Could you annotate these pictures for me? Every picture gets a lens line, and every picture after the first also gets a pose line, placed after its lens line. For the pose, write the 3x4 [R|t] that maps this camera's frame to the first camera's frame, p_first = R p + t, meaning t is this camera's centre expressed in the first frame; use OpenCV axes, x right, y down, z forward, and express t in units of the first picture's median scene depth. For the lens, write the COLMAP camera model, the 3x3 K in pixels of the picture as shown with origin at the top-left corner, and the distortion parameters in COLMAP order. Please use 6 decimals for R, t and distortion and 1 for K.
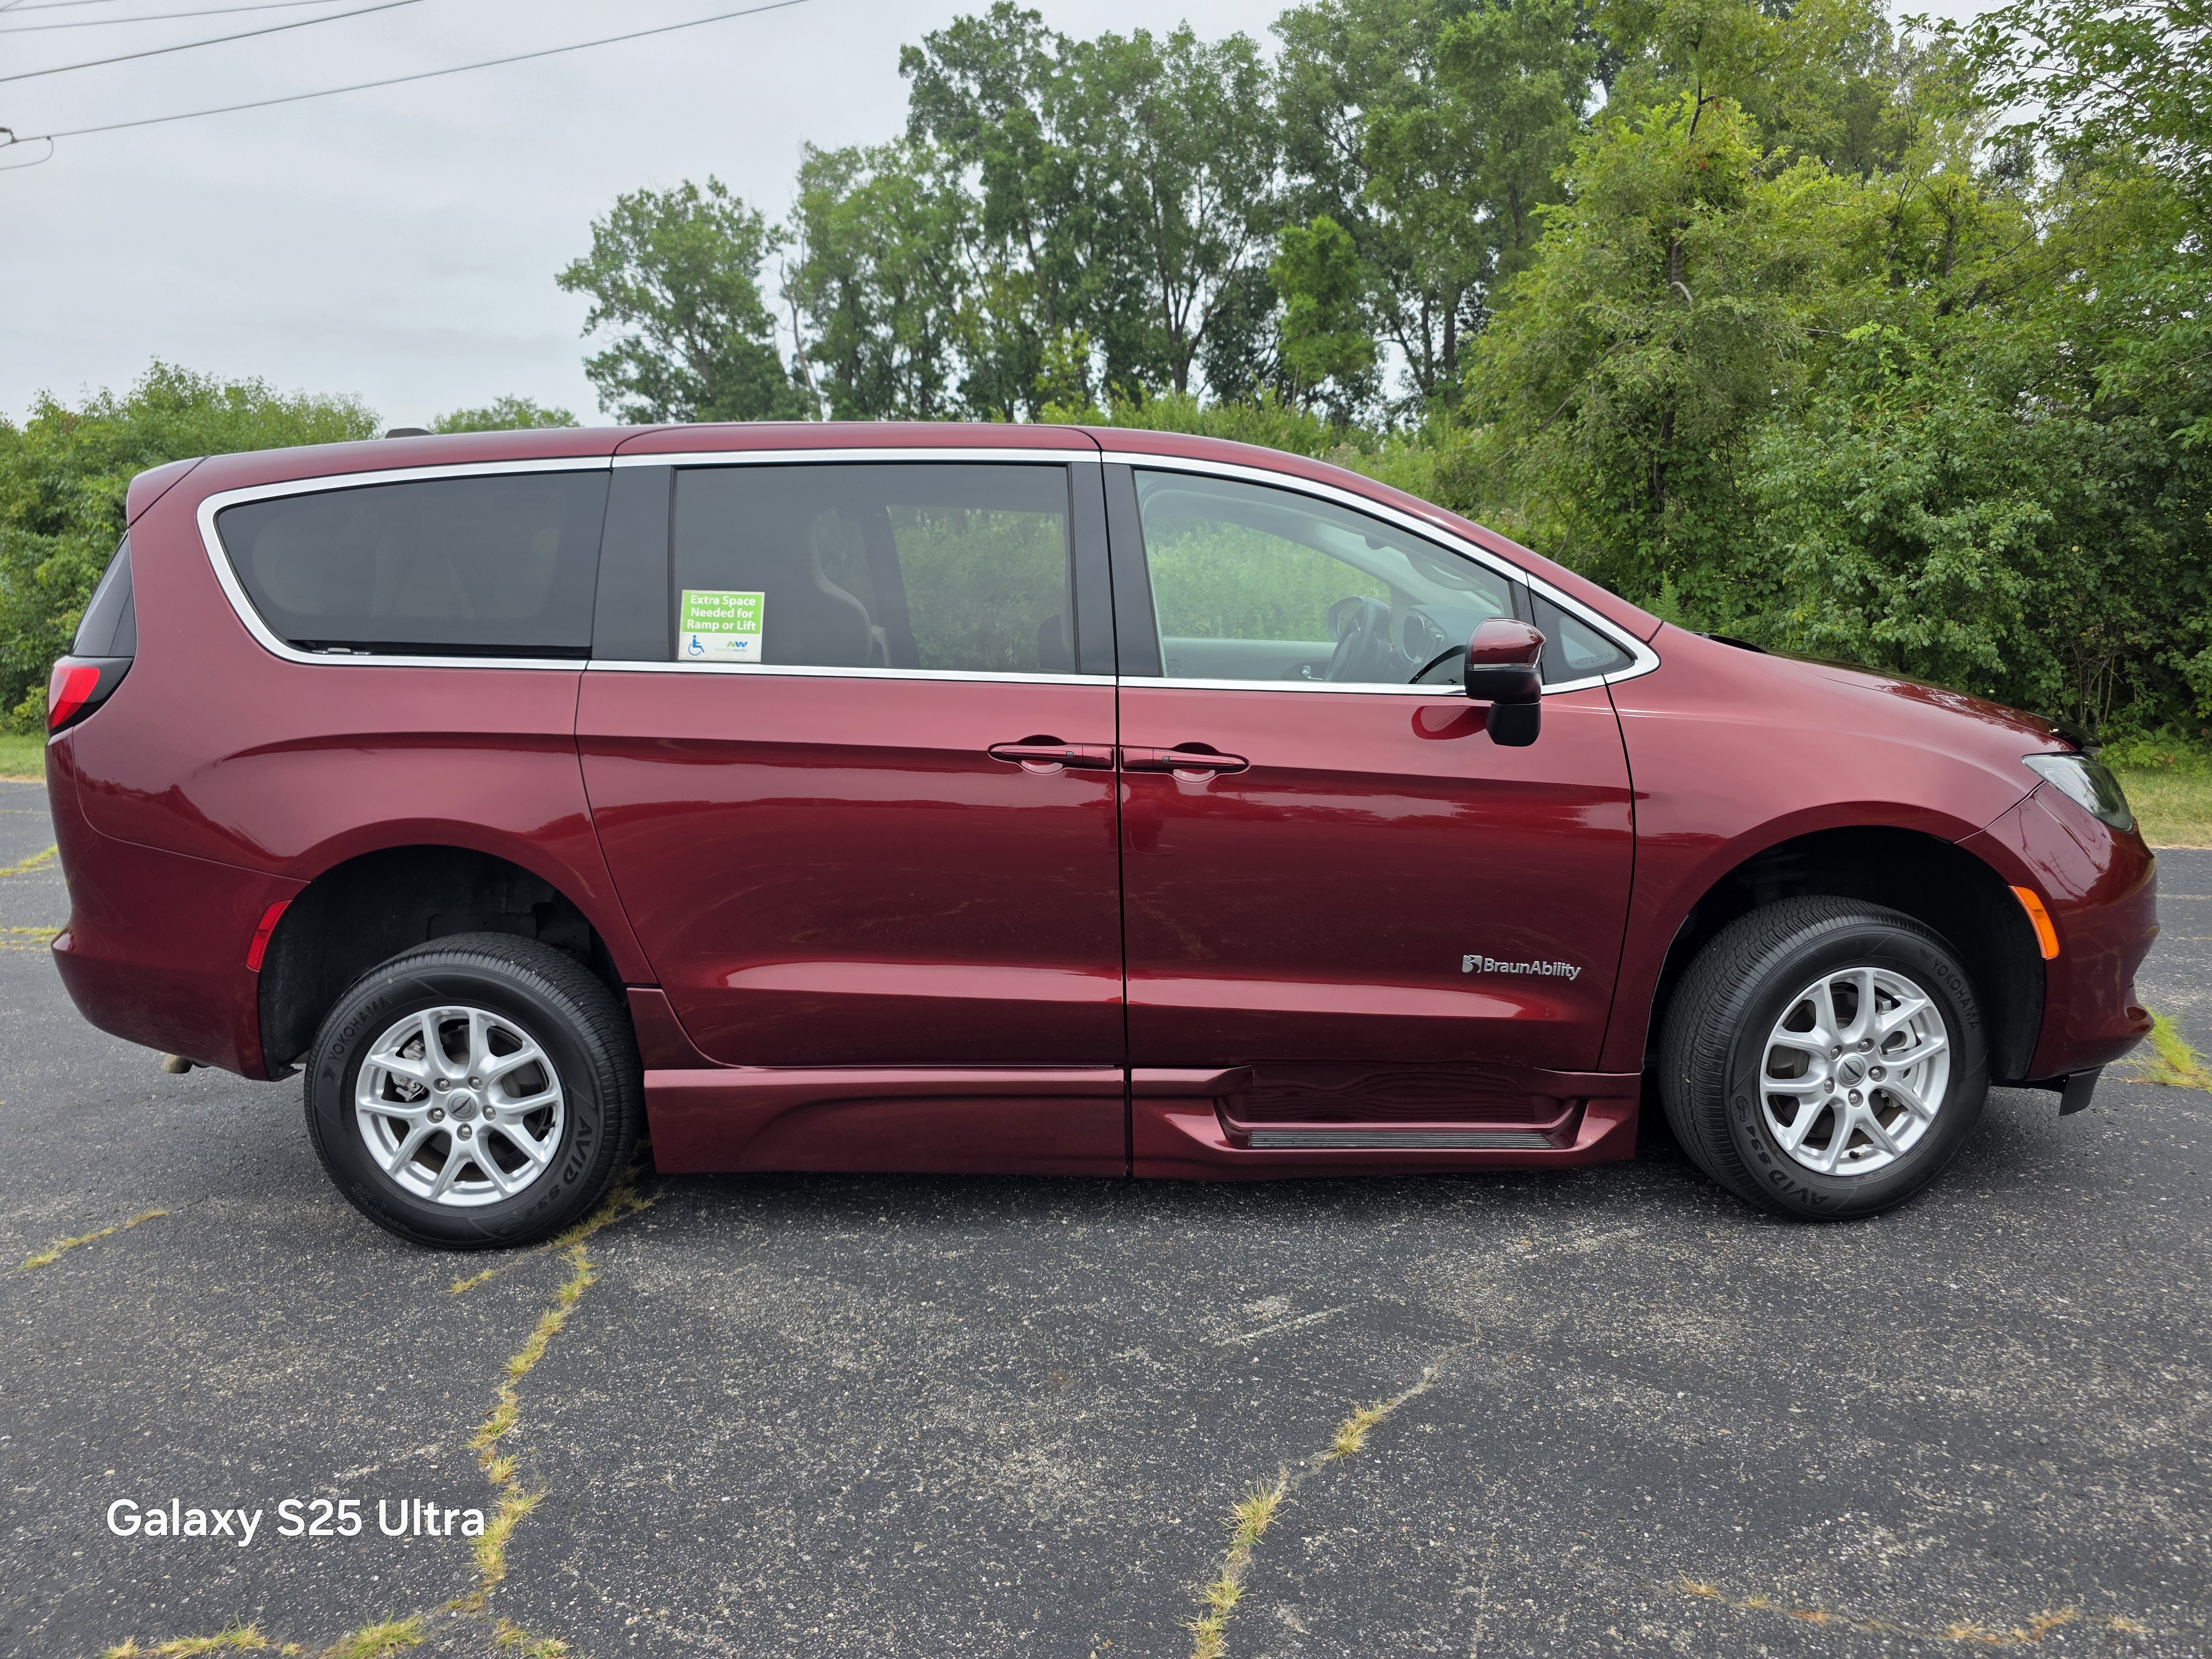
lens RADIAL K [[1492.3, 0, 1019.5], [0, 1492.3, 832.3], [0, 0, 1]] dist [0.039599, -0.027949]
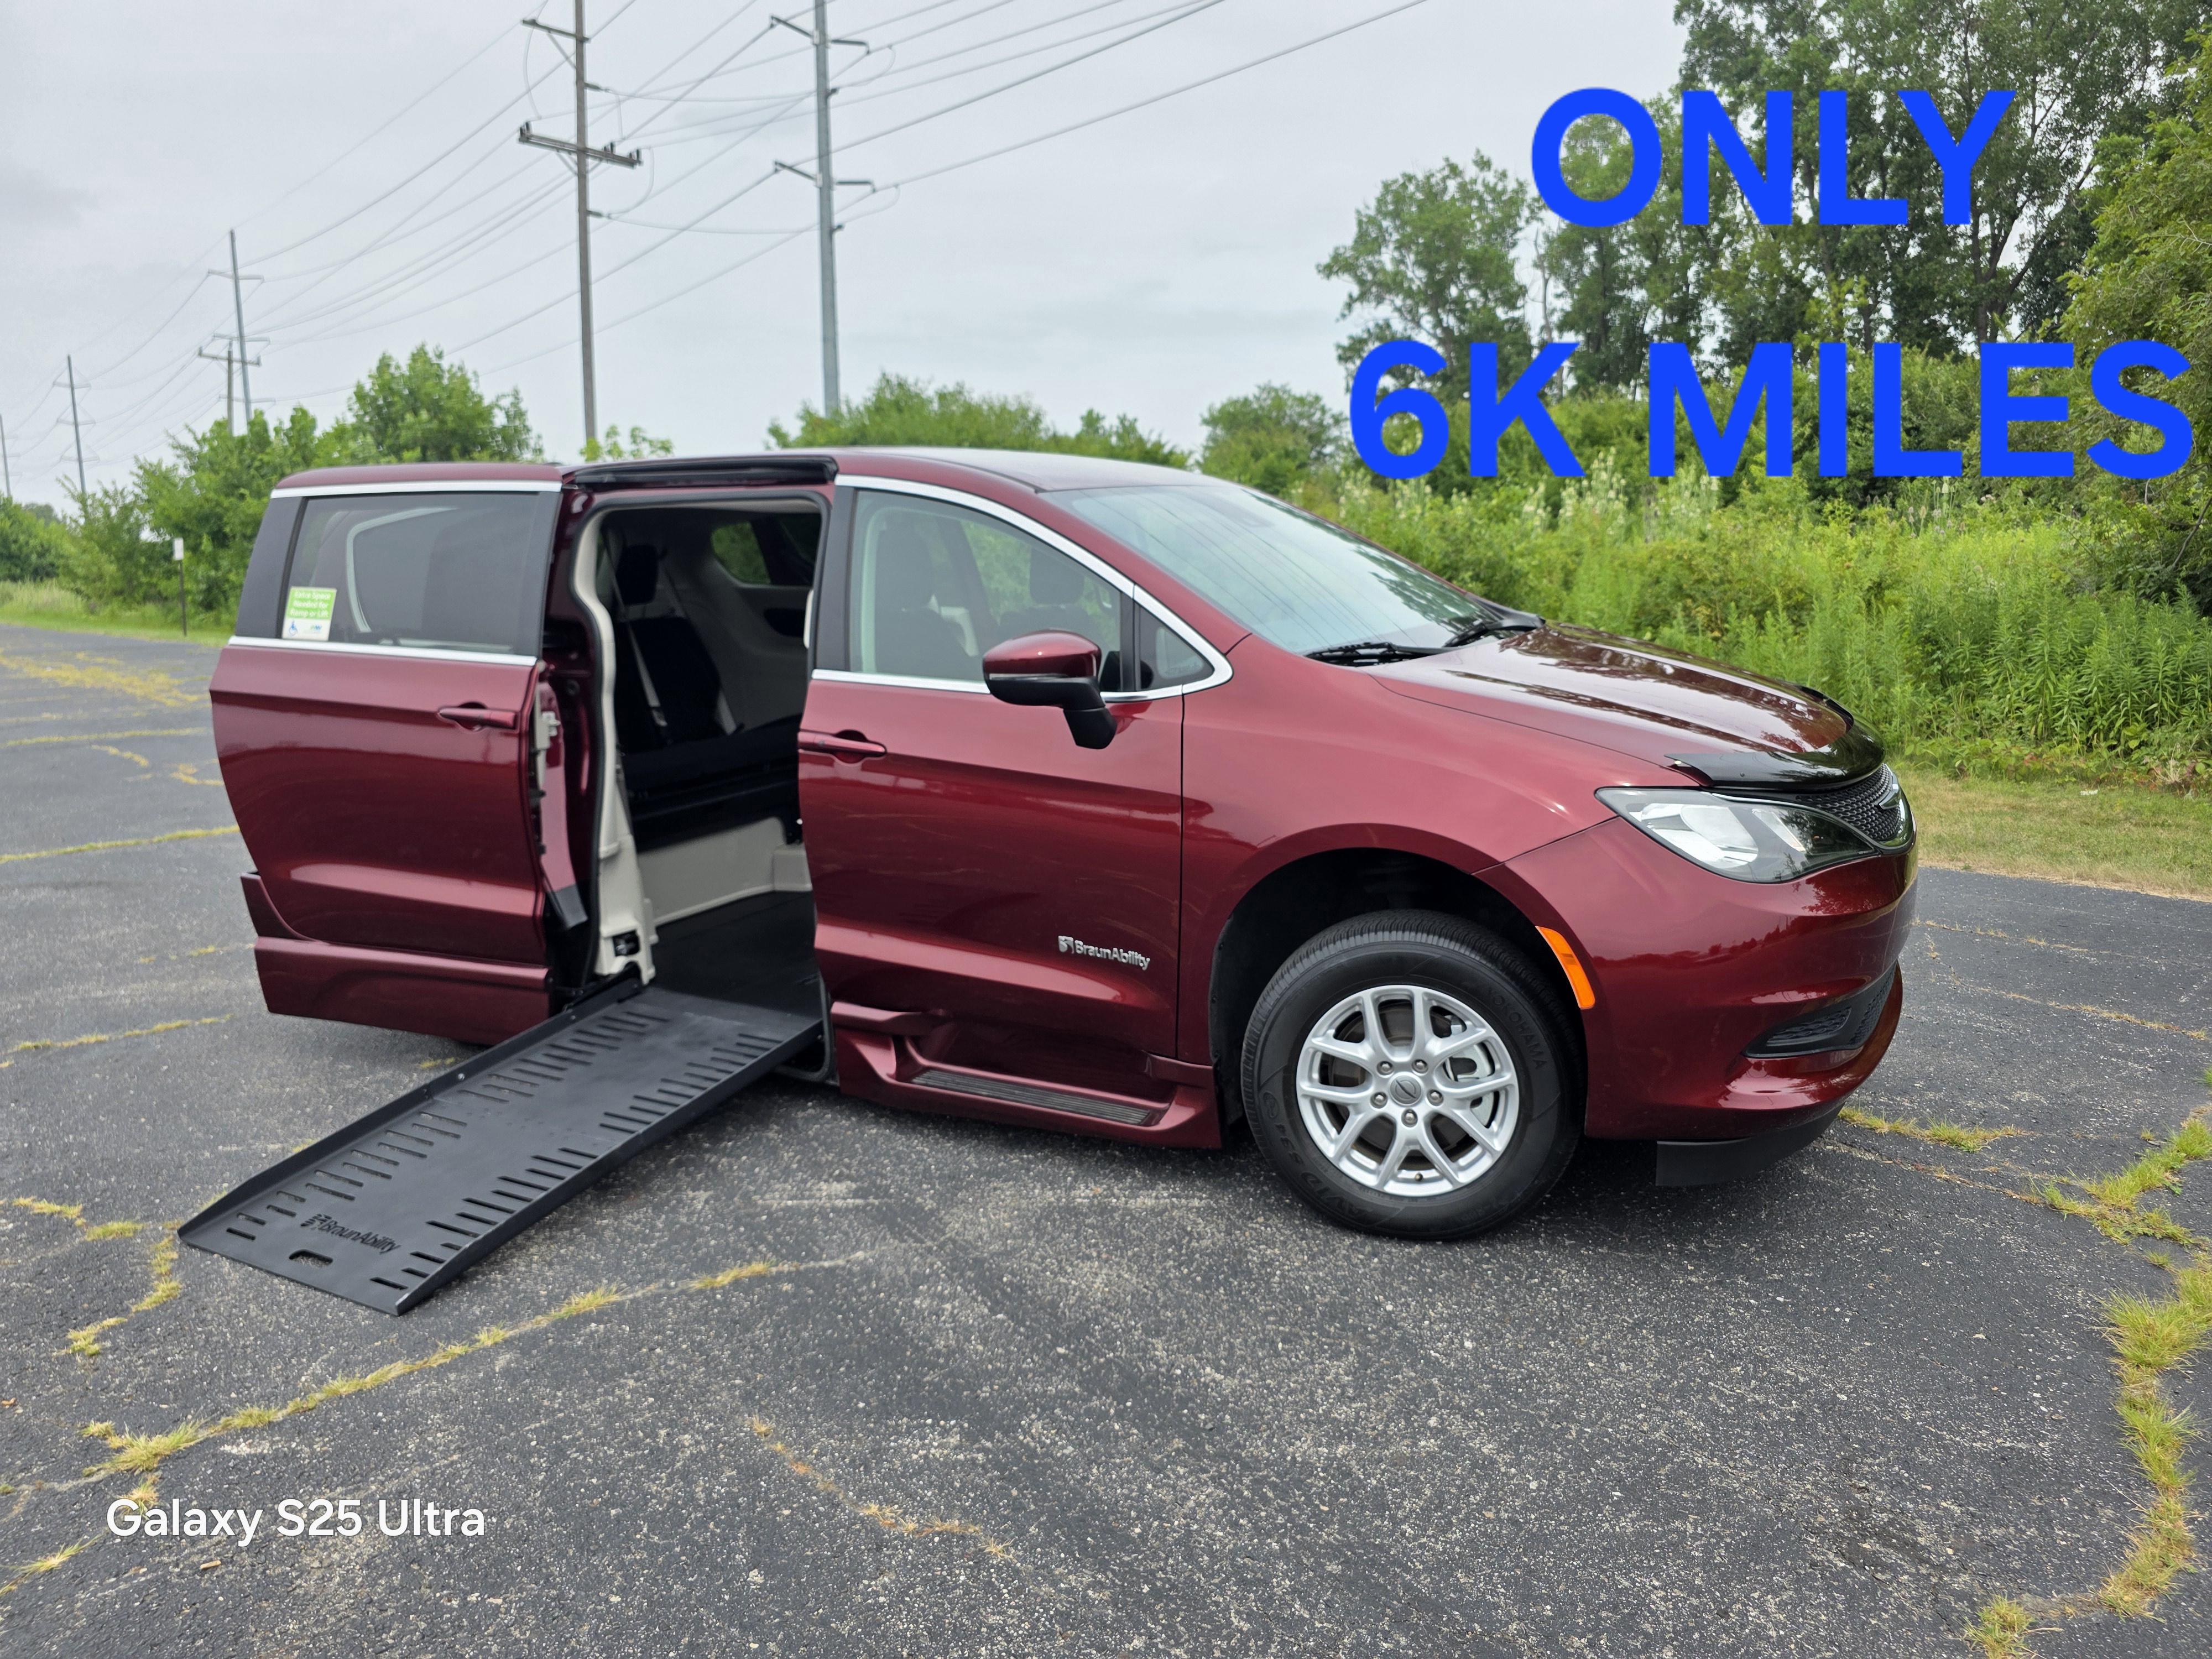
lens RADIAL K [[1492.3, 0, 1109.3], [0, 1492.3, 821.1], [0, 0, 1]] dist [0.039599, -0.027949]
pose [[0.882473, 0.096448, -0.460368, 0.279347], [-0.091712, 0.995248, 0.032705, -0.009909], [0.461335, 0.013360, 0.887125, 0.014445]]
